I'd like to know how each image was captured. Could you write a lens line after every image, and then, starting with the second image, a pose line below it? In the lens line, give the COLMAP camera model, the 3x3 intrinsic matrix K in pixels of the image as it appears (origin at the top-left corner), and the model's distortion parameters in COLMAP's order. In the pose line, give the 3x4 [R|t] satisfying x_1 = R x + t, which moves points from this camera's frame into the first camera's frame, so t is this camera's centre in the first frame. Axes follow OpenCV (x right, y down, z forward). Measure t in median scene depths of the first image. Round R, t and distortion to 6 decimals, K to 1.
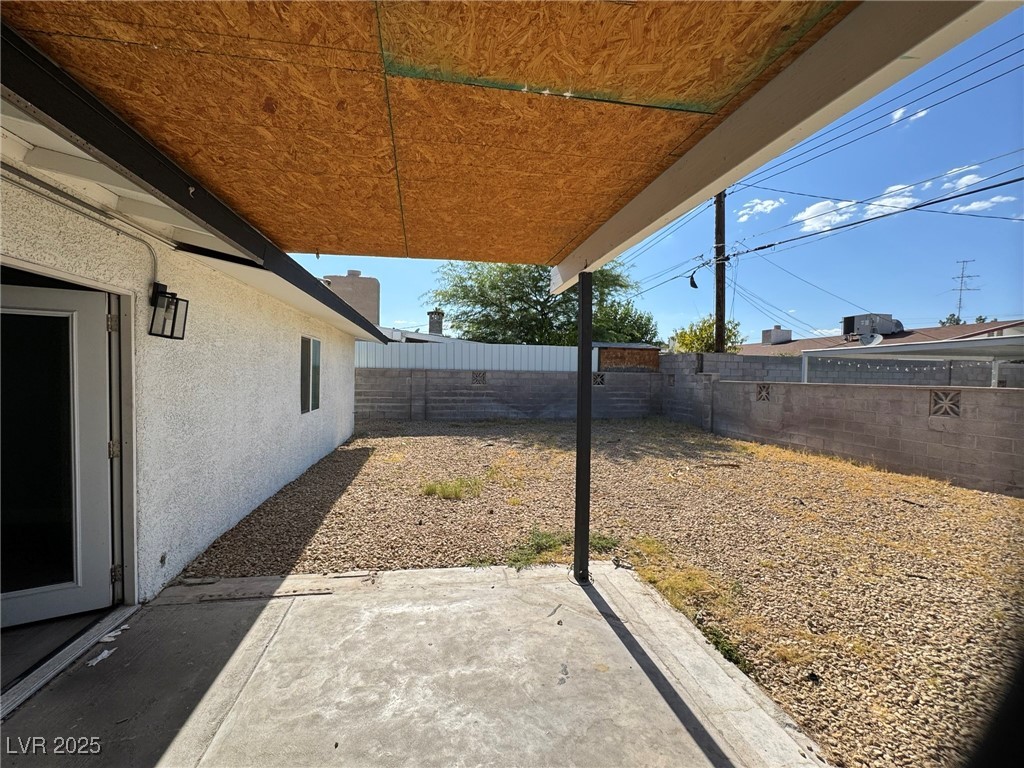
lens RADIAL K [[448.9, 0, 512.0], [0, 448.9, 384.0], [0, 0, 1]] dist [-0.000945, -0.000048]
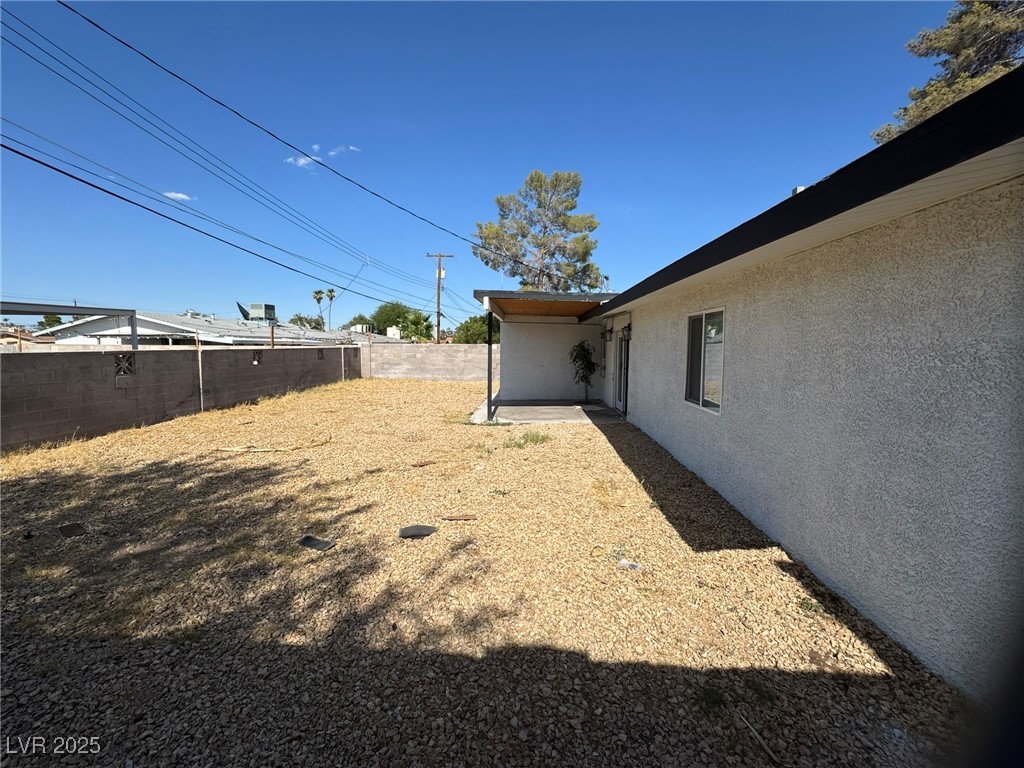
lens RADIAL K [[448.9, 0, 512.0], [0, 448.9, 384.0], [0, 0, 1]] dist [-0.000945, -0.000048]
pose [[-0.986042, -0.025189, 0.164581, -0.239974], [-0.007851, 0.994425, 0.105157, -0.036426], [-0.166312, 0.102397, -0.980742, 1.785260]]
